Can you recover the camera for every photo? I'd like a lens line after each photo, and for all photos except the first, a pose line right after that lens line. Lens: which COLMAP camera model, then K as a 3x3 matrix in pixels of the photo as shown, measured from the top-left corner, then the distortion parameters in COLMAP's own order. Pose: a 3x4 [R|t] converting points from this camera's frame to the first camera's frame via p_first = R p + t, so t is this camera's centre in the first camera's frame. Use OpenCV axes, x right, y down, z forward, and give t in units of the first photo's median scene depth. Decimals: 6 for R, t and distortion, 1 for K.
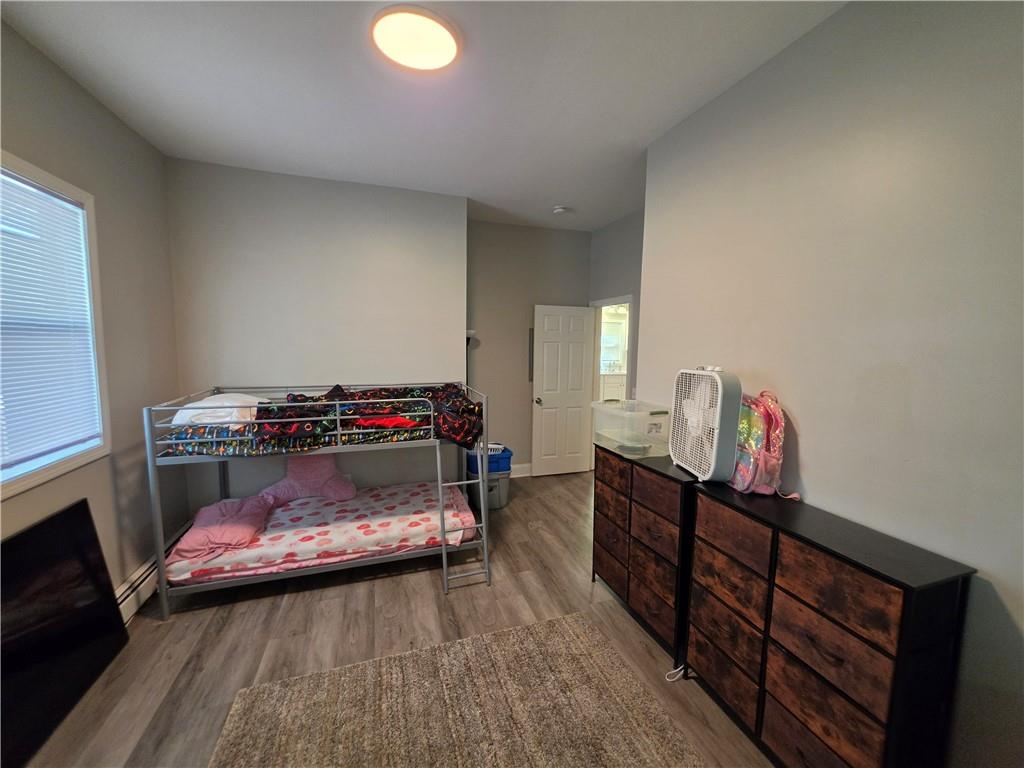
lens RADIAL K [[411.8, 0, 520.4], [0, 411.8, 383.3], [0, 0, 1]] dist [-0.004968, 0.000546]
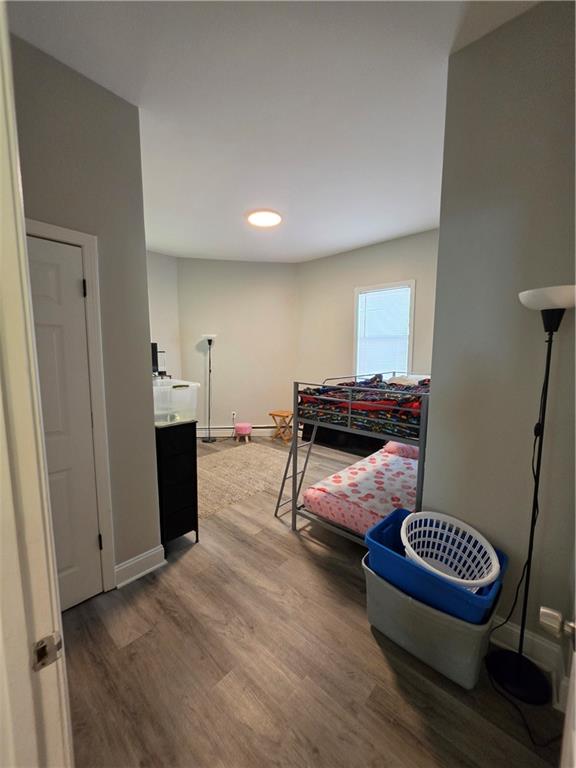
lens RADIAL K [[308.8, 0, 289.9], [0, 308.8, 387.8], [0, 0, 1]] dist [-0.004968, 0.000546]
pose [[-0.875716, 0.034507, -0.481593, 0.322827], [-0.069573, 0.978015, 0.196587, -0.113303], [0.477788, 0.205660, -0.854062, 1.632165]]
